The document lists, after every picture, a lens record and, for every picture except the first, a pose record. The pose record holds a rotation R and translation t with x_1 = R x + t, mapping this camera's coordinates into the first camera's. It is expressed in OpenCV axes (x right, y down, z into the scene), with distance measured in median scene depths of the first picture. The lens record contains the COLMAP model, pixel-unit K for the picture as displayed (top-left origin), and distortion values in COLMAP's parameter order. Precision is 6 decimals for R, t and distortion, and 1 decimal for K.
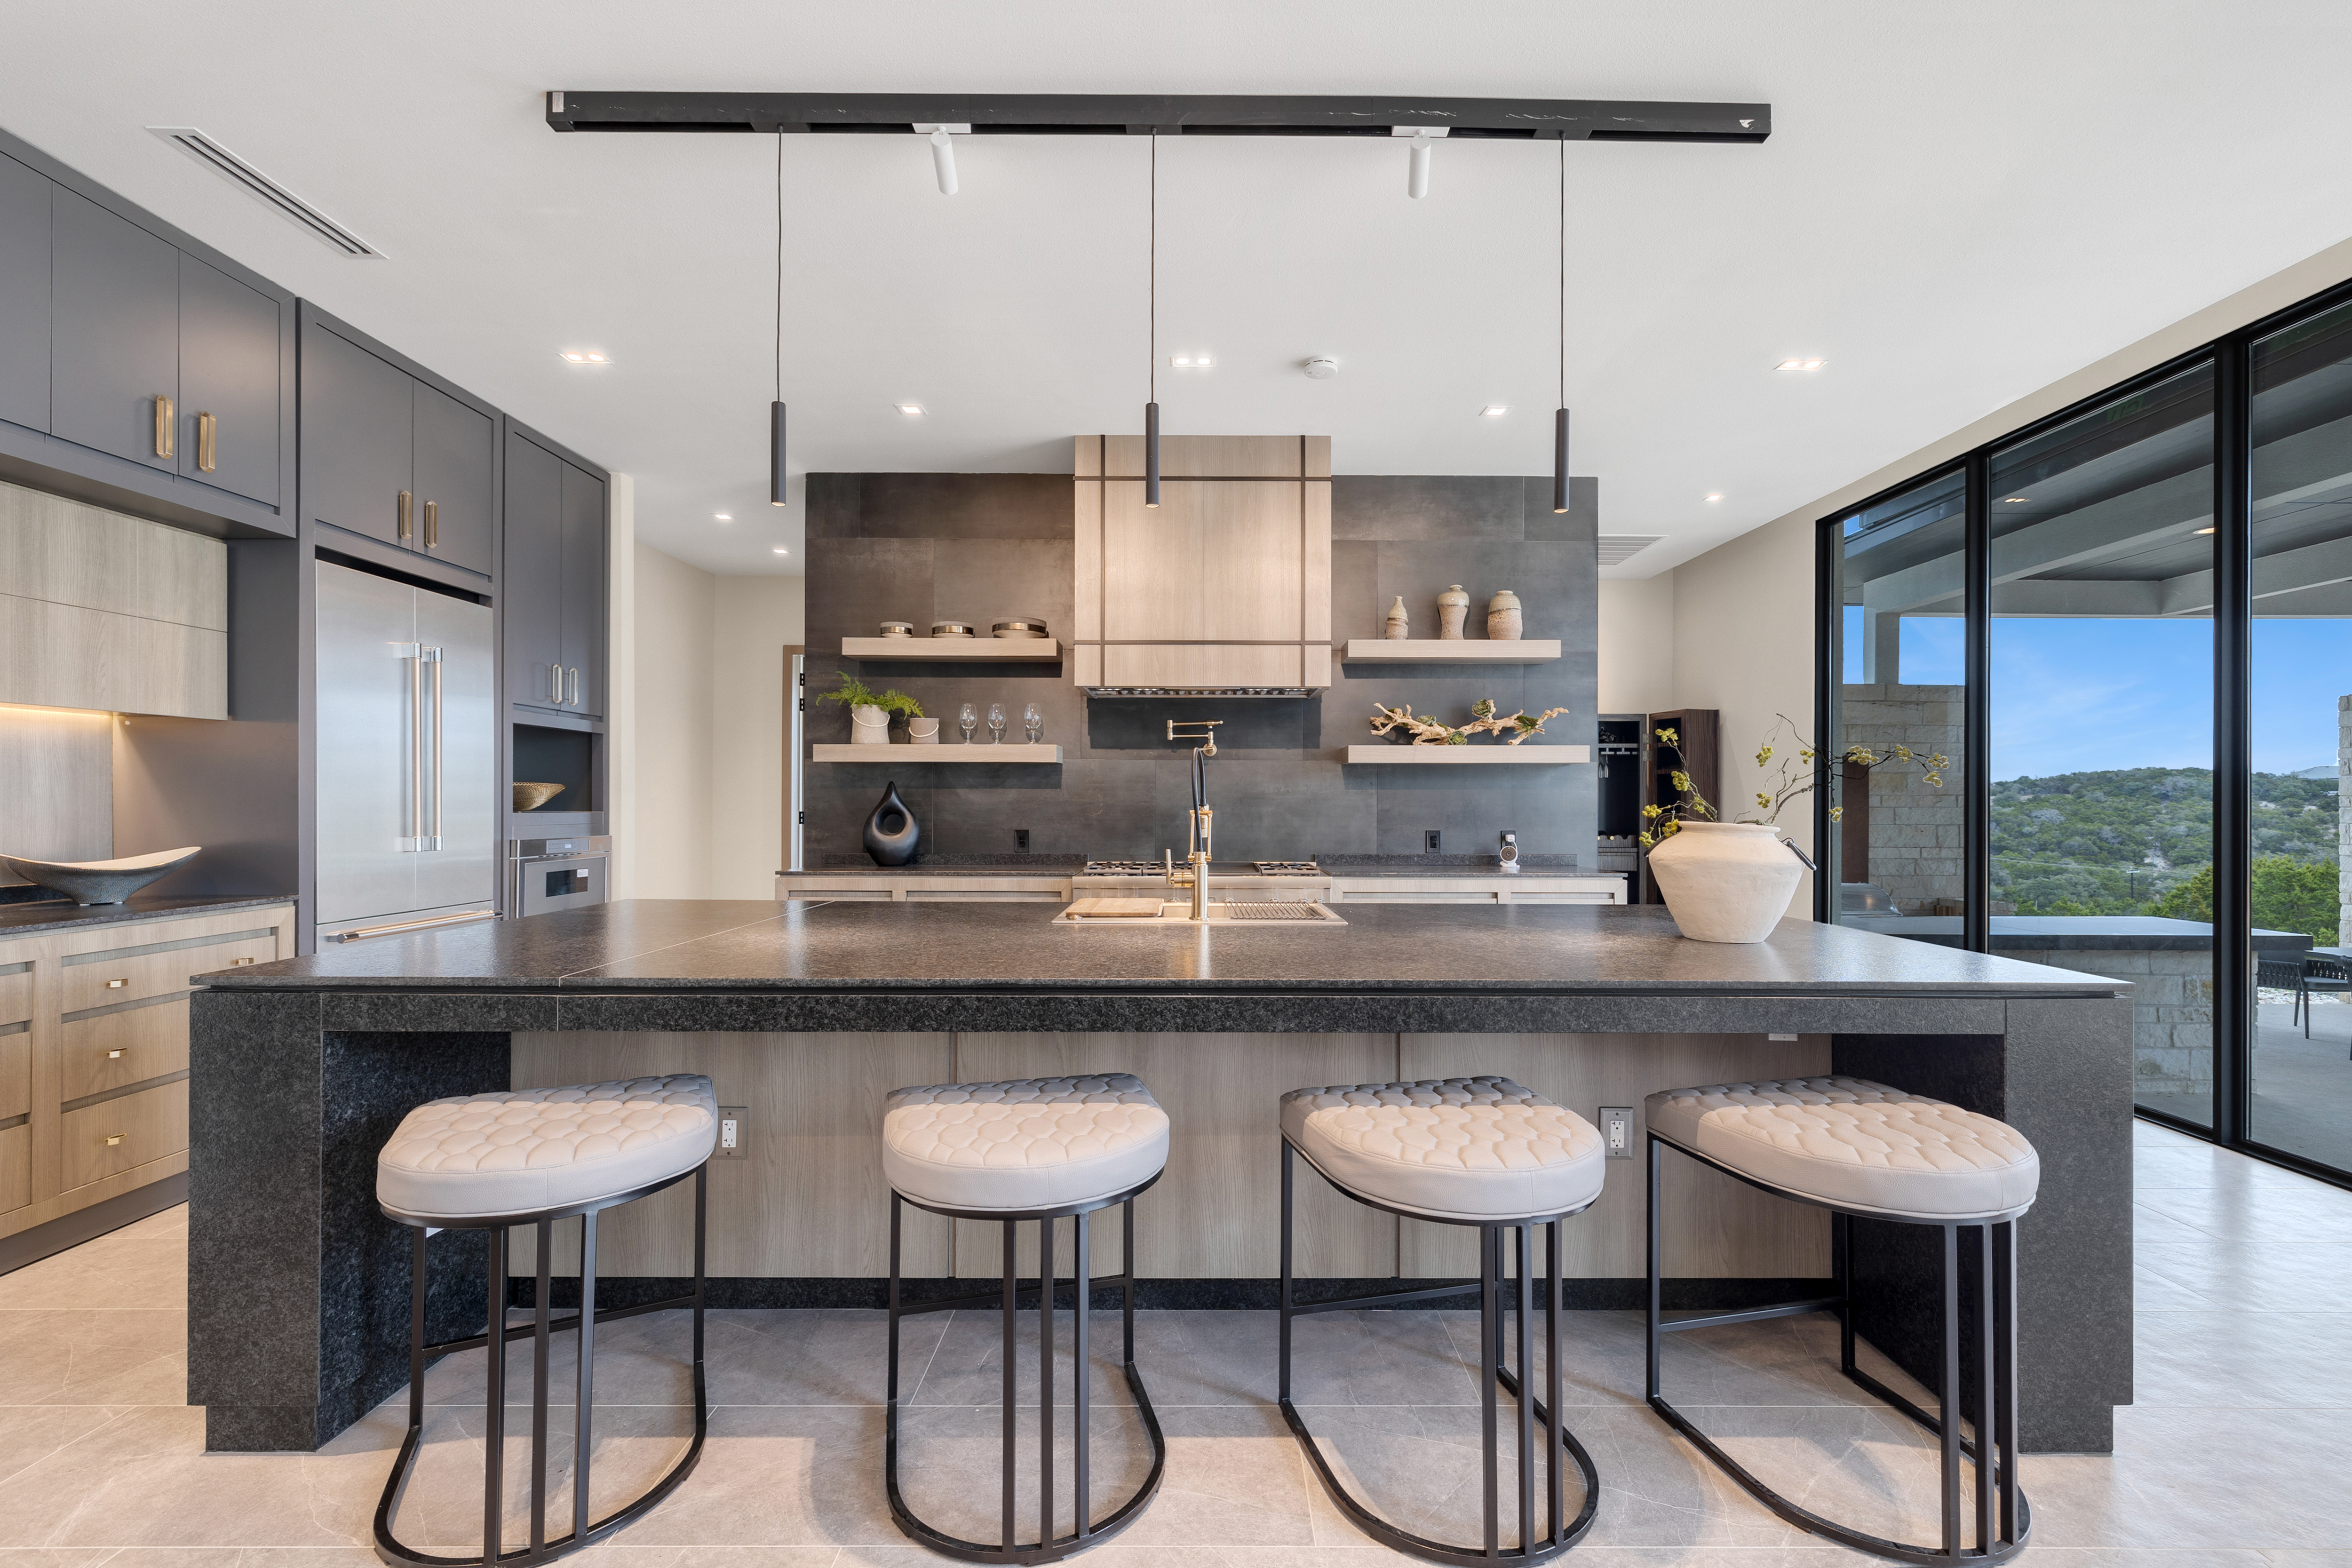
lens RADIAL K [[998.2, 0, 1200.9], [0, 998.2, 791.7], [0, 0, 1]] dist [-0.001773, 0.001248]
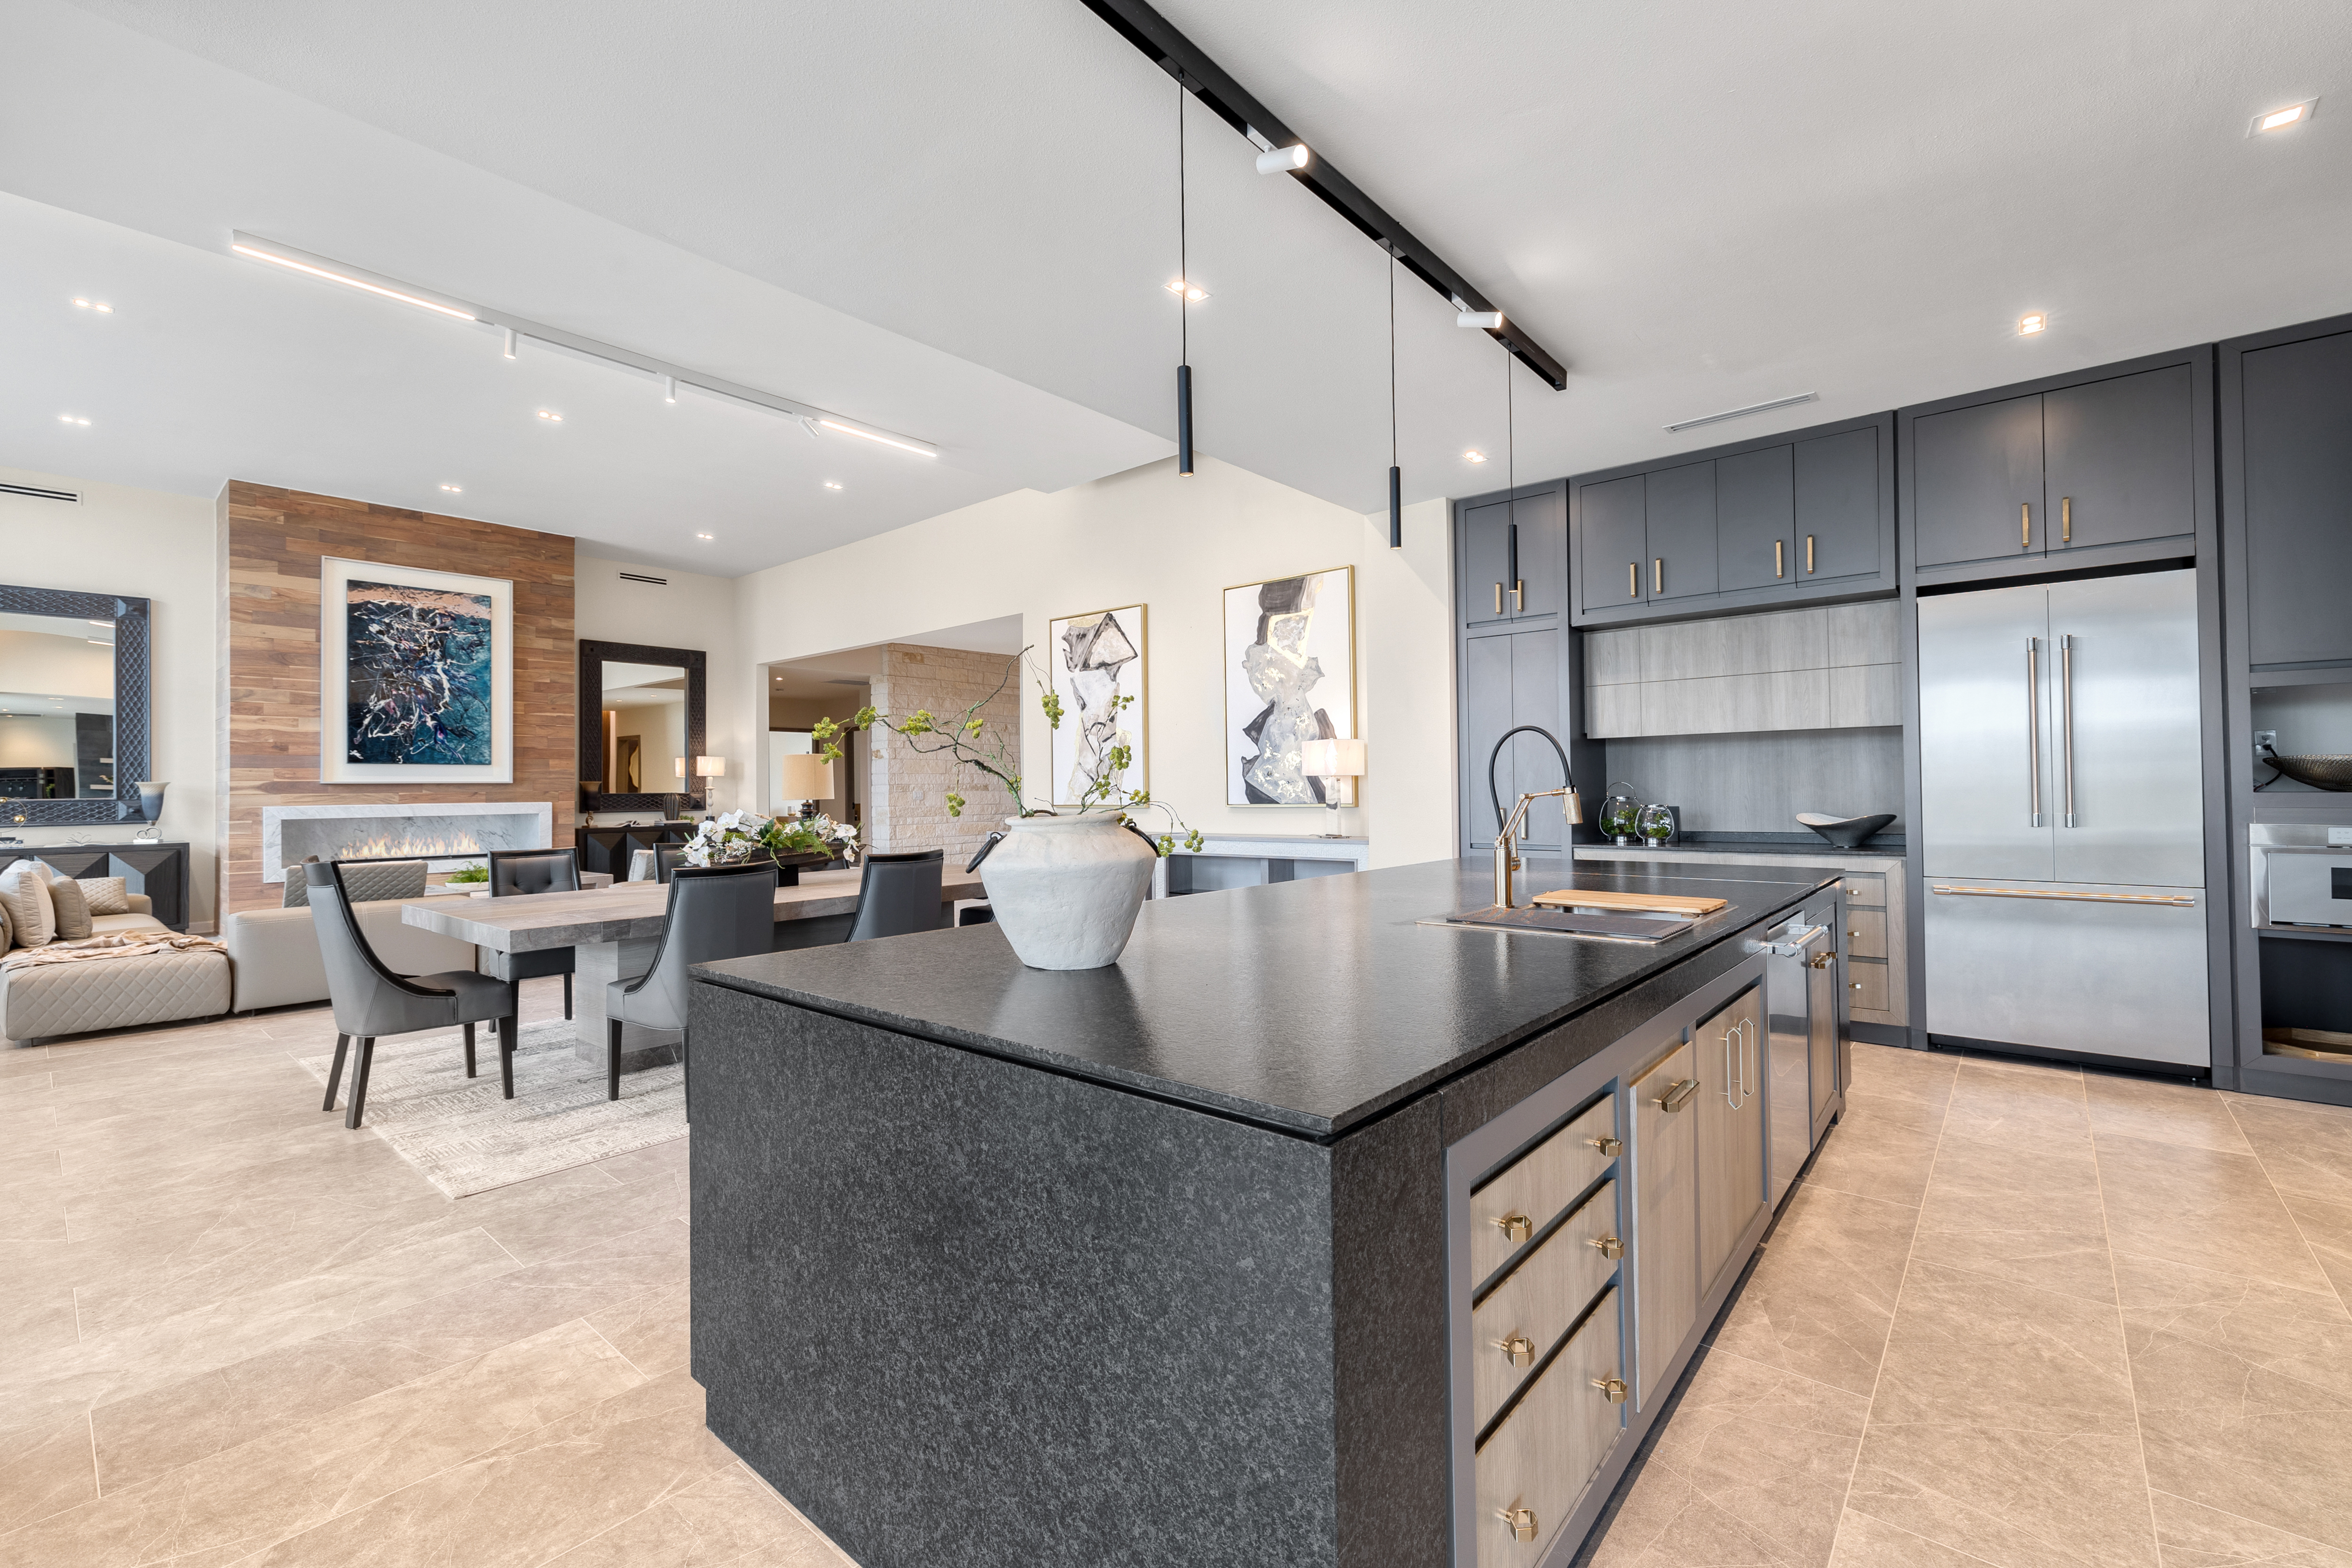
lens RADIAL K [[998.2, 0, 1162.0], [0, 998.2, 772.1], [0, 0, 1]] dist [-0.001773, 0.001248]
pose [[-0.663462, -0.009652, -0.748148, 0.507193], [0.015192, 0.999537, -0.026367, 0.010450], [0.748056, -0.028860, -0.663008, 0.755327]]
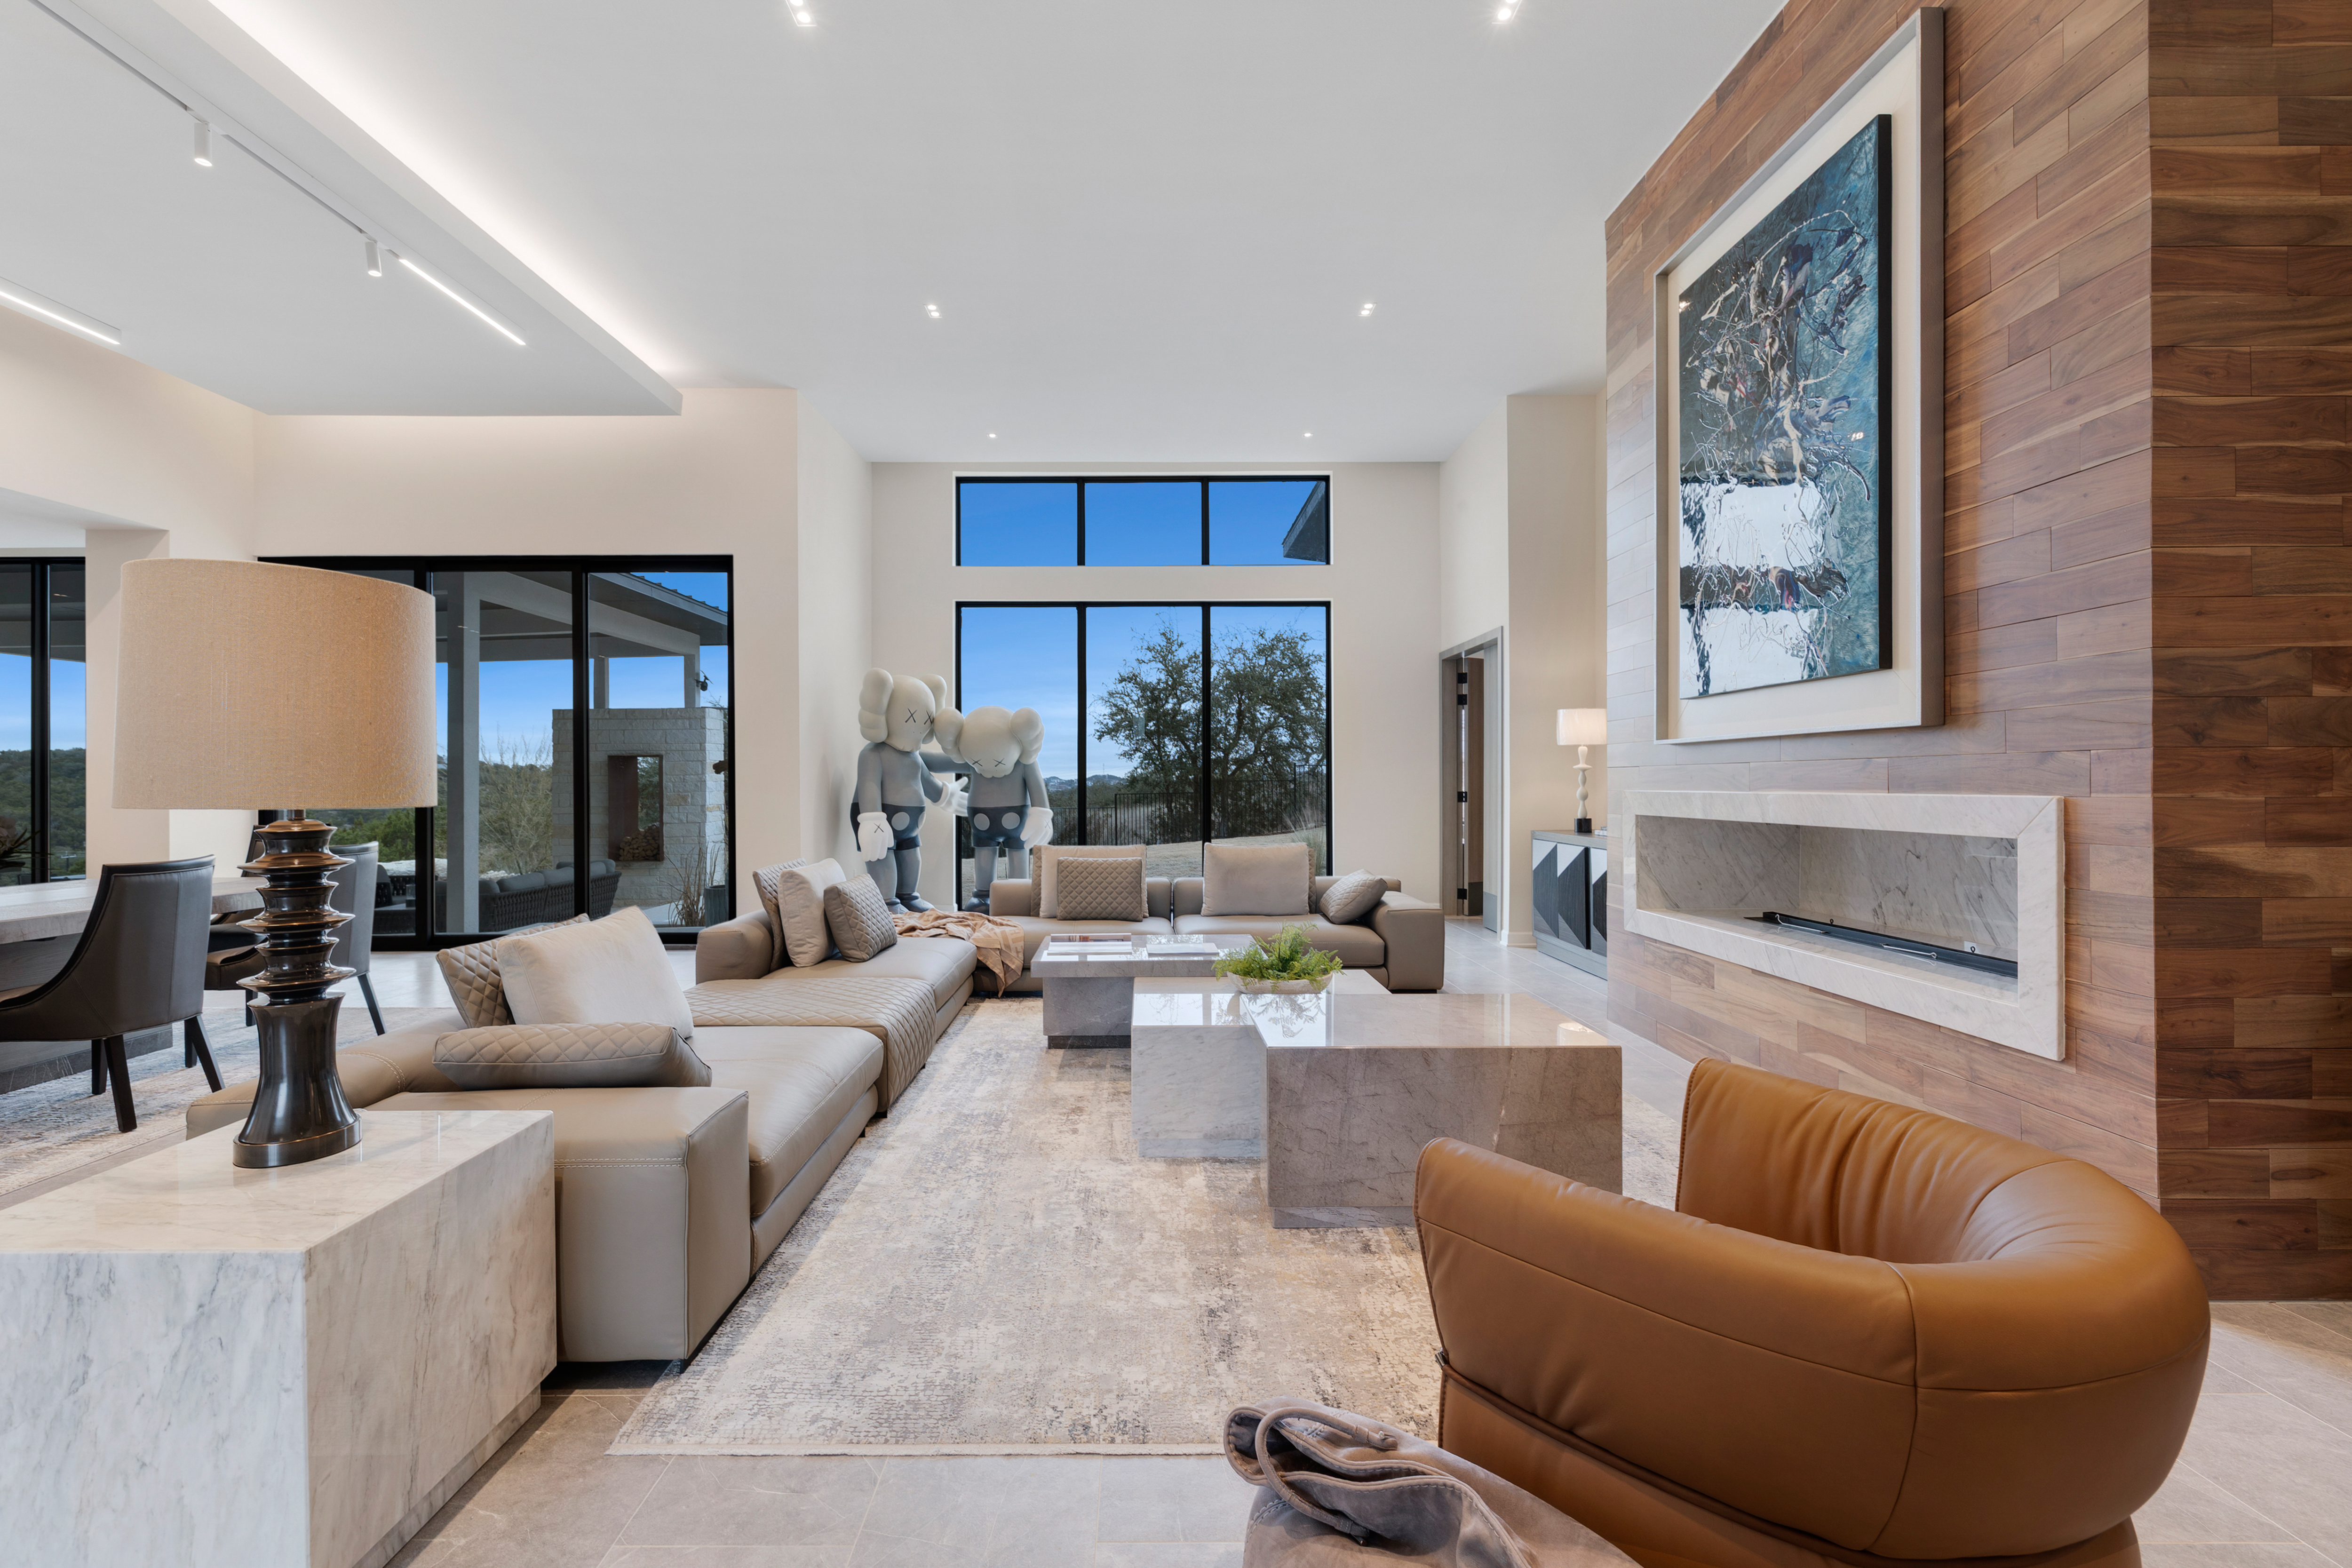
lens RADIAL K [[998.2, 0, 1152.4], [0, 998.2, 781.2], [0, 0, 1]] dist [-0.001773, 0.001248]
pose [[0.004051, -0.003025, 0.999987, -0.727225], [-0.004381, 0.999986, 0.003042, -0.010046], [-0.999982, -0.004394, 0.004037, -1.166171]]
